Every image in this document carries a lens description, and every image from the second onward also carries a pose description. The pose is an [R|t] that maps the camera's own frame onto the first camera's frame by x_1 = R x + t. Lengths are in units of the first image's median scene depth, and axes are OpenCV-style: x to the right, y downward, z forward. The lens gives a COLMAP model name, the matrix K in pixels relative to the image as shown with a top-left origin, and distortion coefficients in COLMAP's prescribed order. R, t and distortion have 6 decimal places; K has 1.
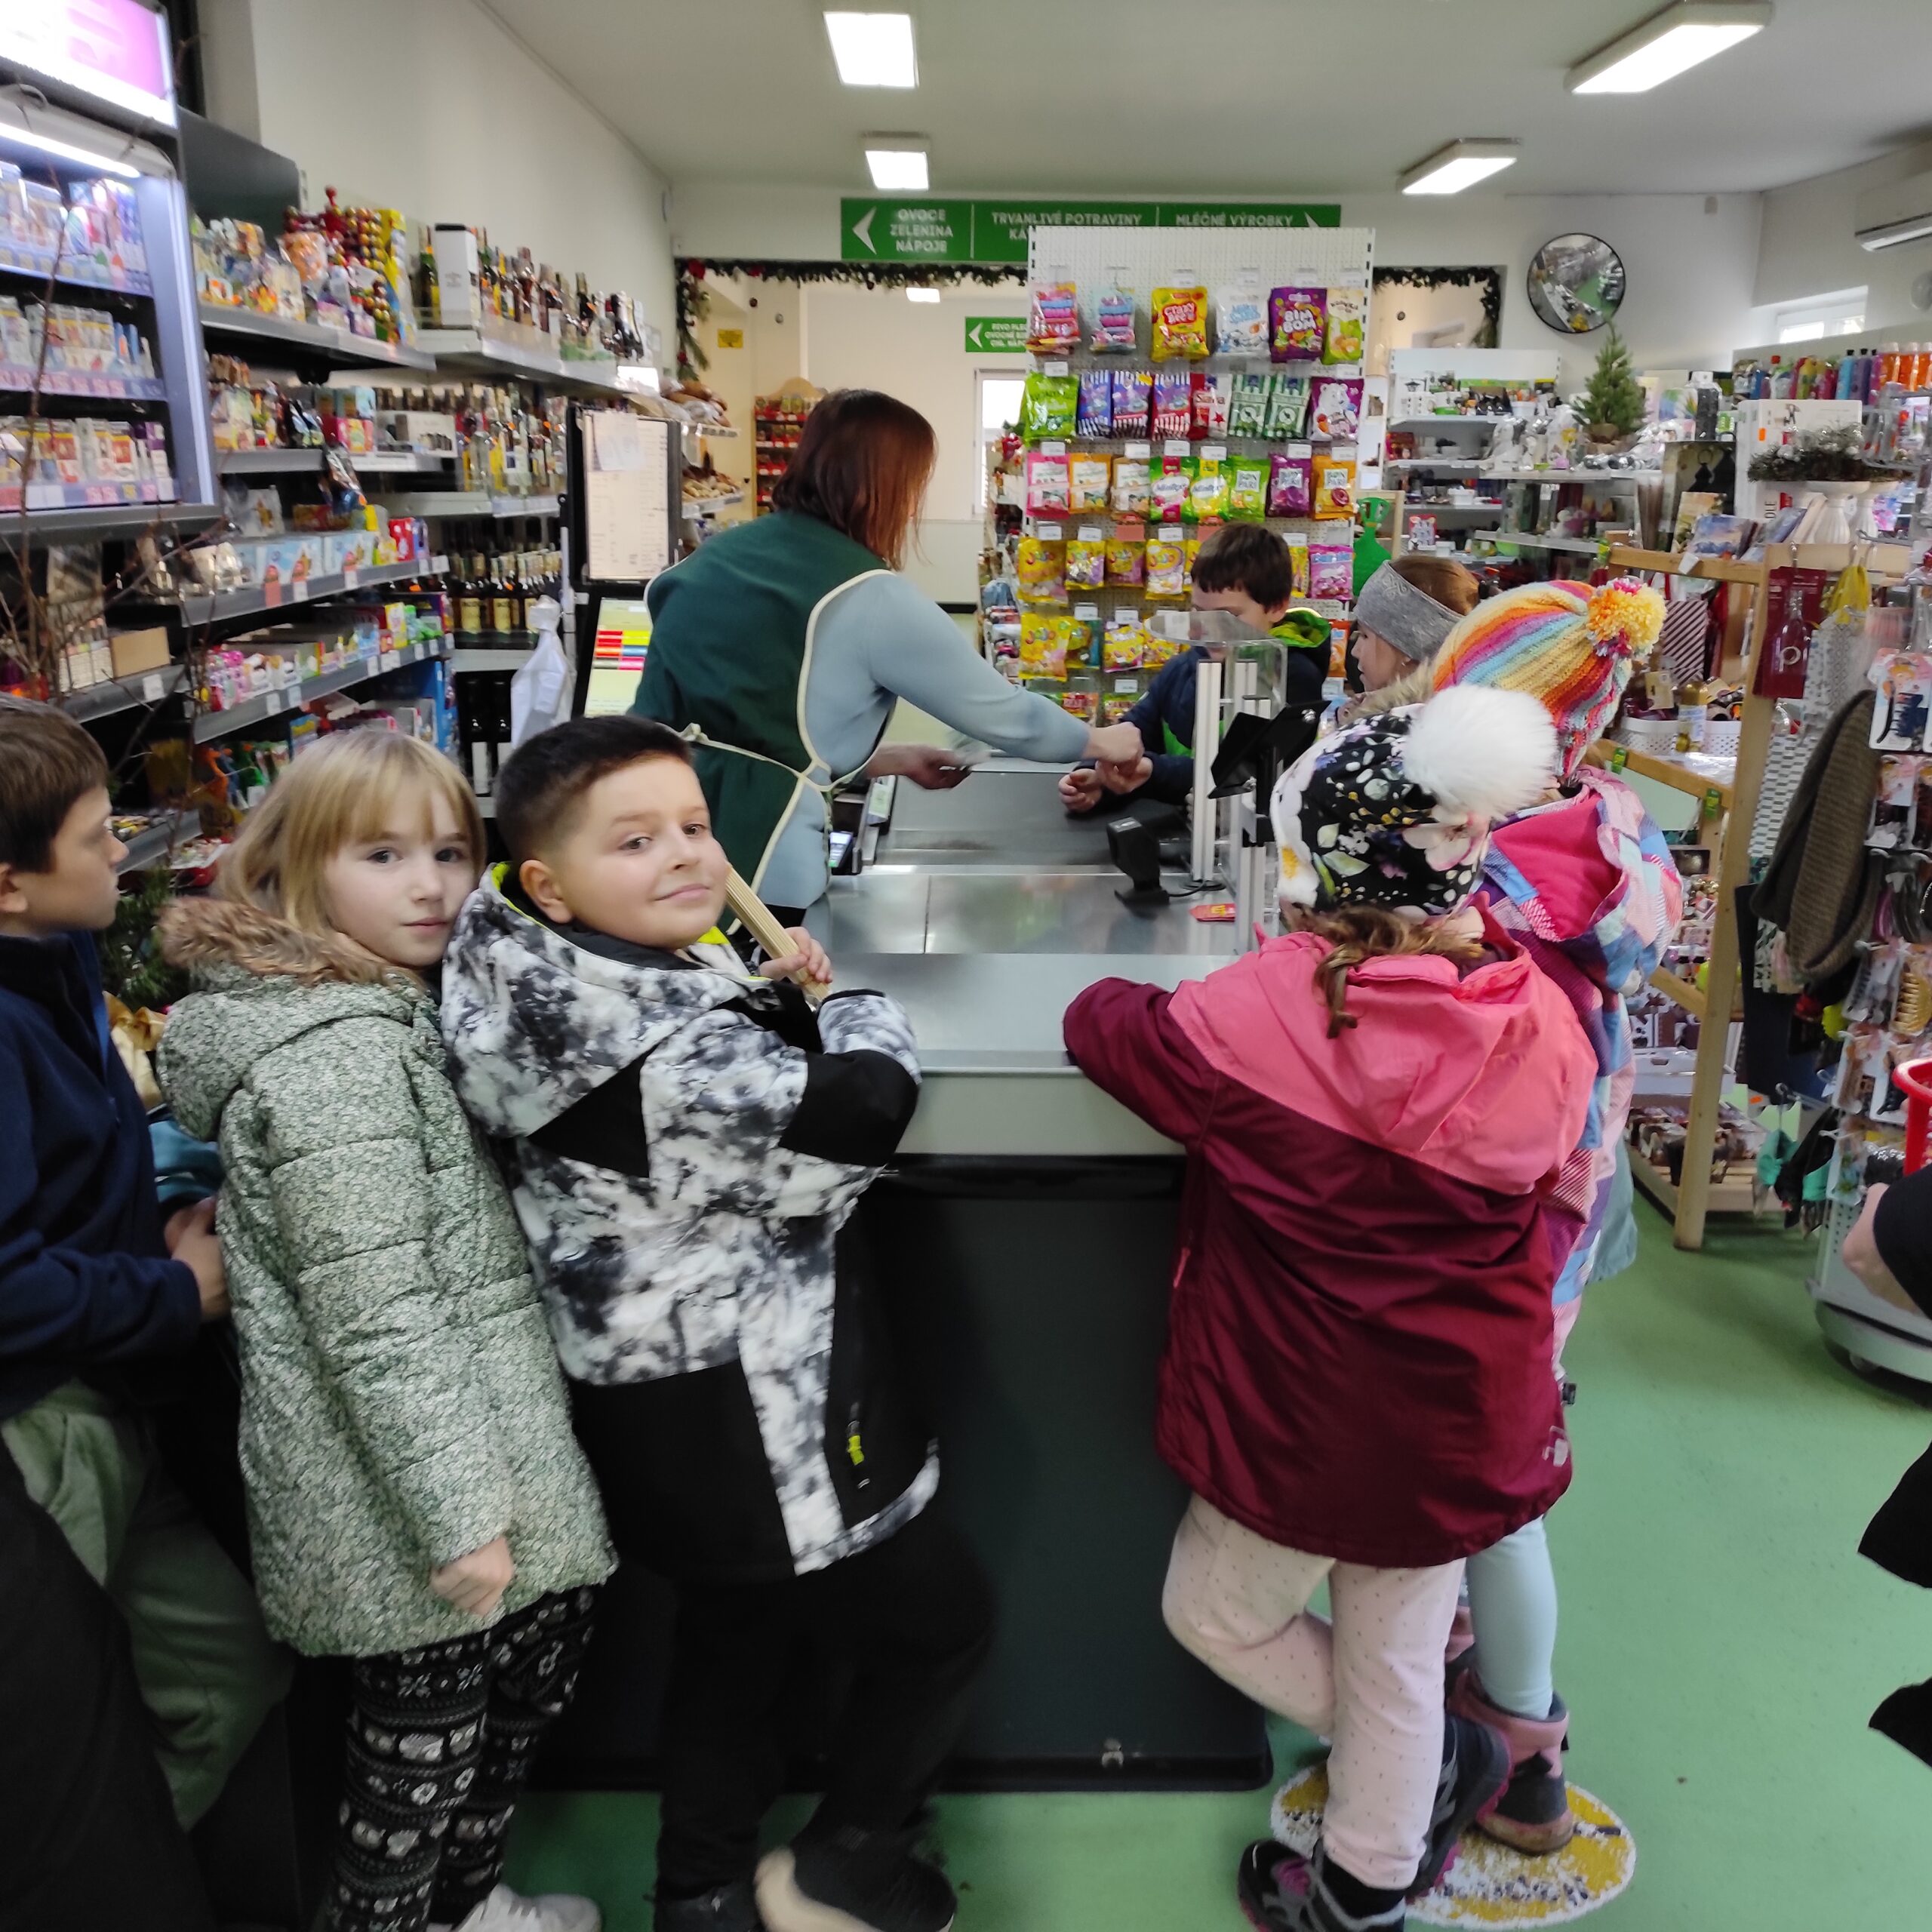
lens RADIAL K [[1890.3, 0, 965.8], [0, 1890.3, 973.5], [0, 0, 1]] dist [0.081001, -0.075844]
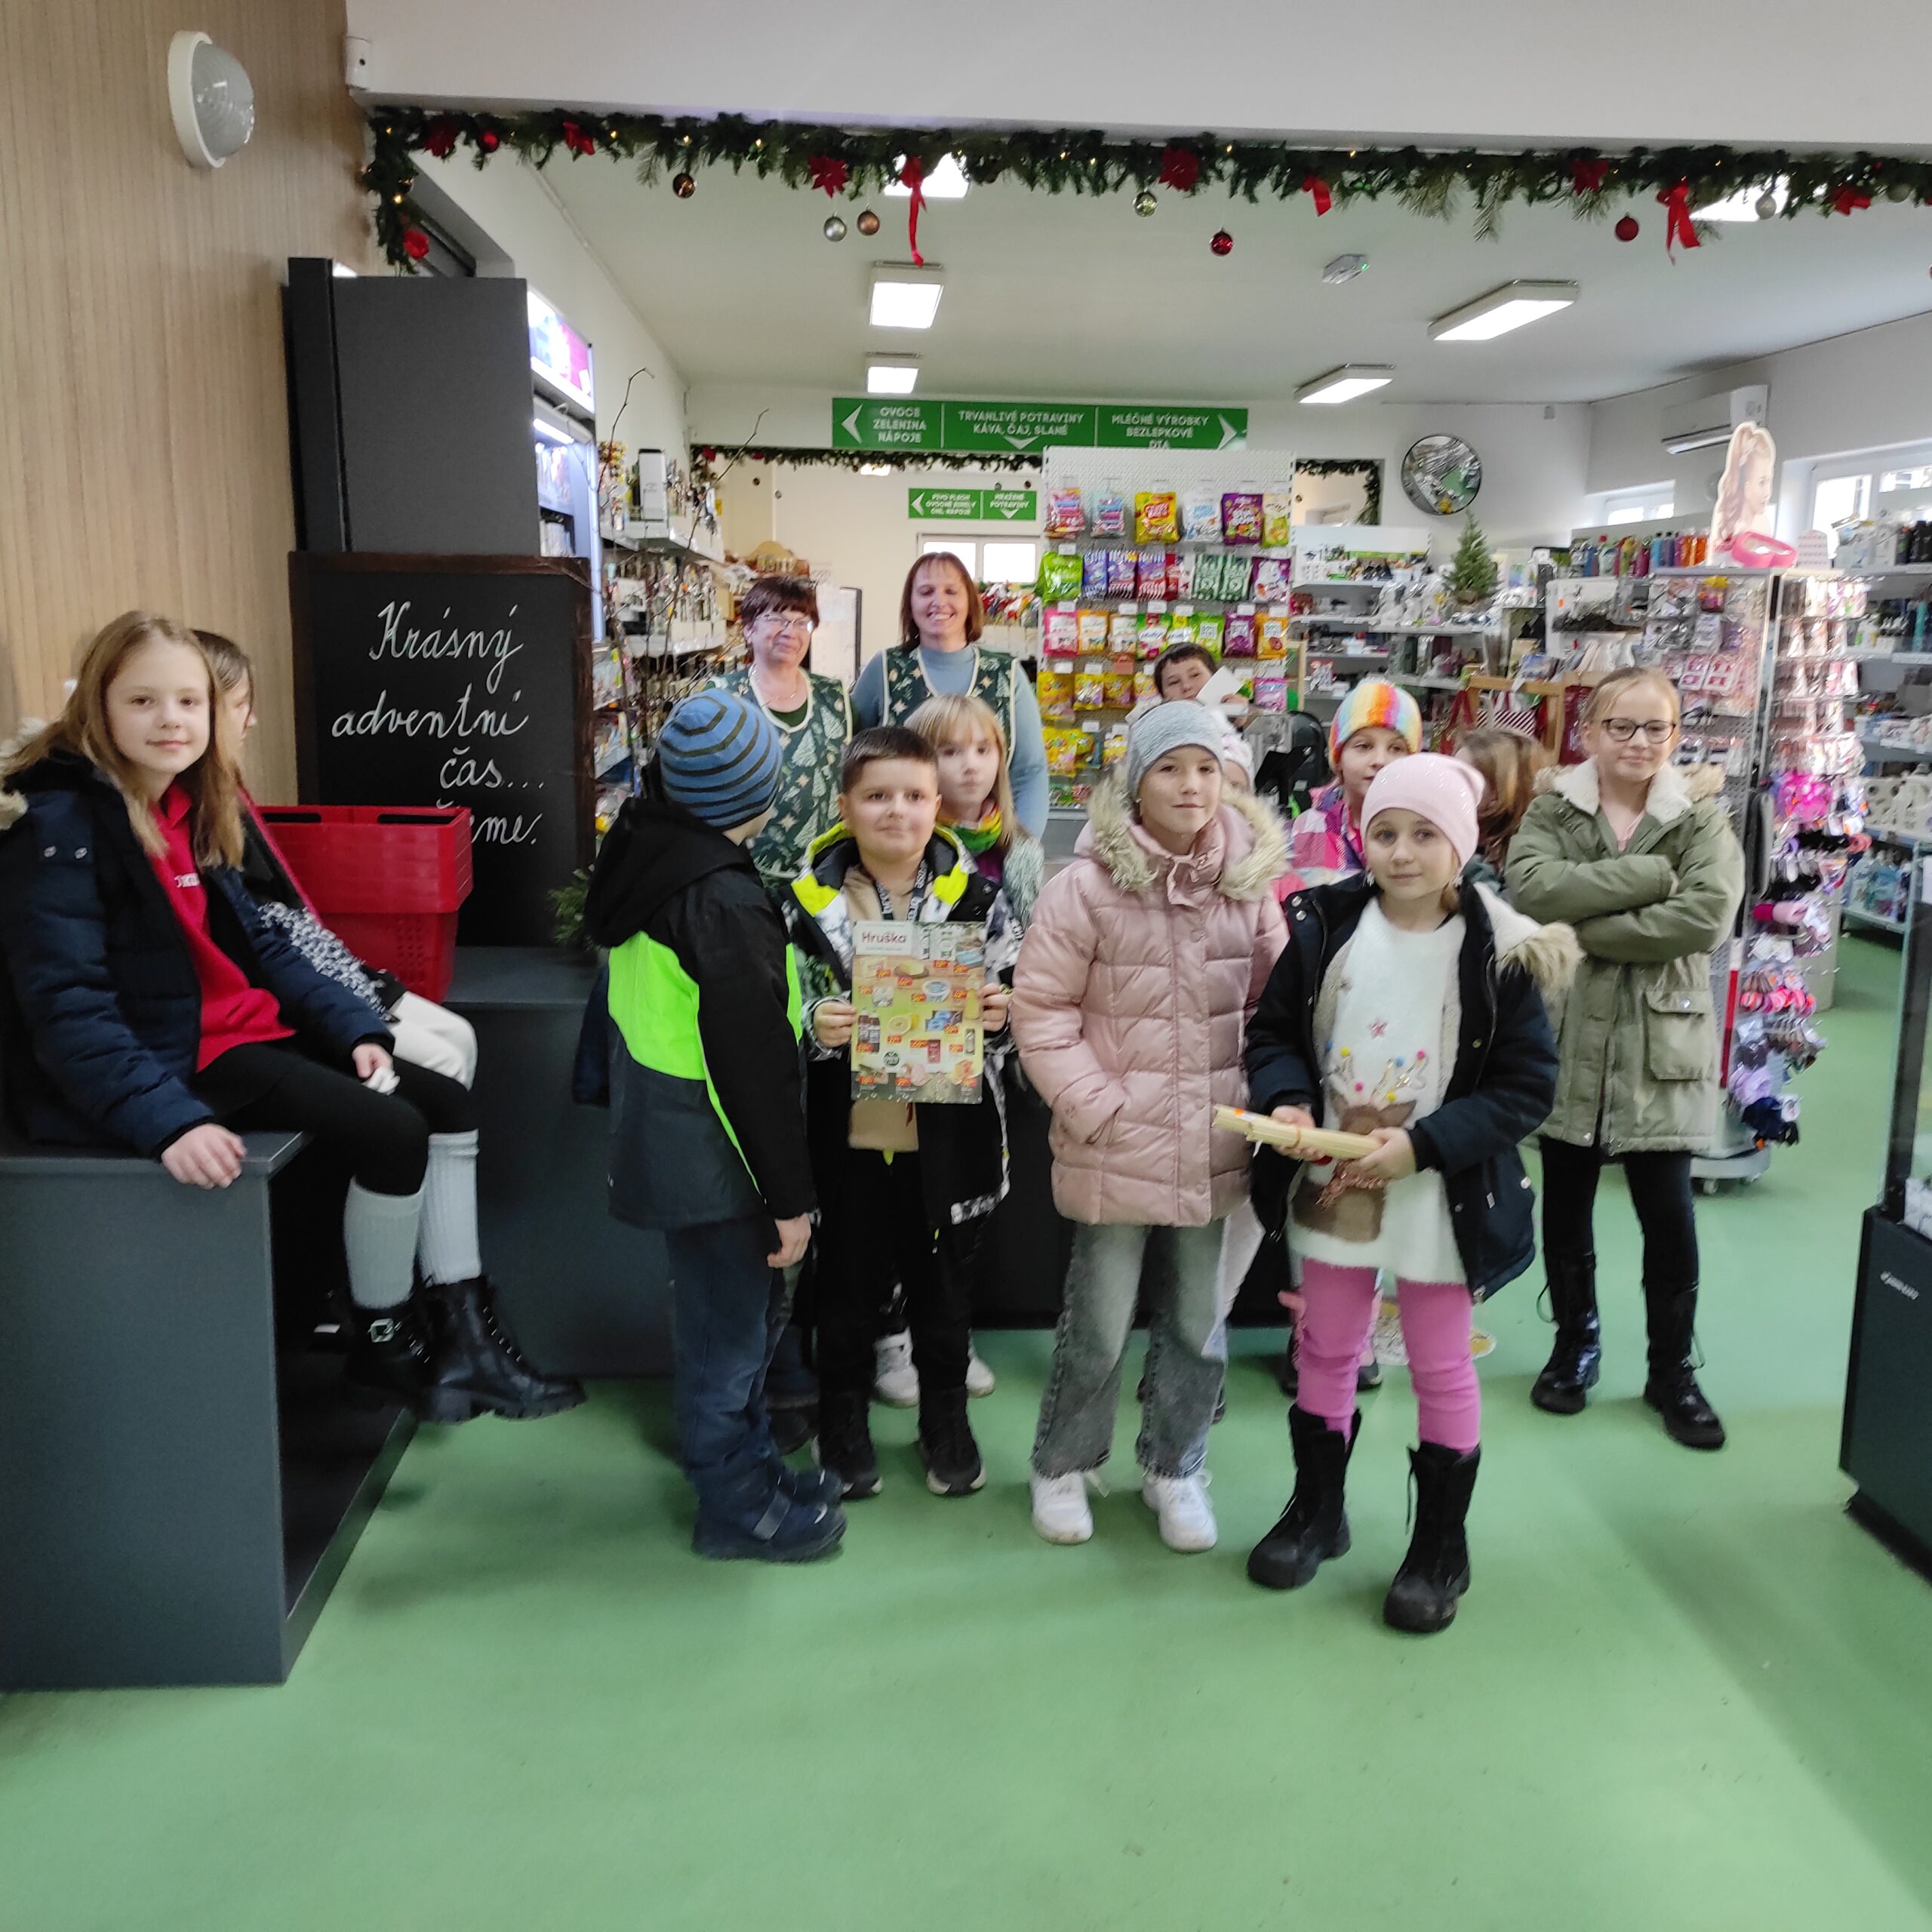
lens RADIAL K [[1890.3, 0, 965.8], [0, 1890.3, 973.5], [0, 0, 1]] dist [0.081001, -0.075844]
pose [[0.998452, -0.004431, 0.055448, -0.098776], [0.008591, 0.997146, -0.075013, 0.083569], [-0.054957, 0.075374, 0.995640, -0.314361]]
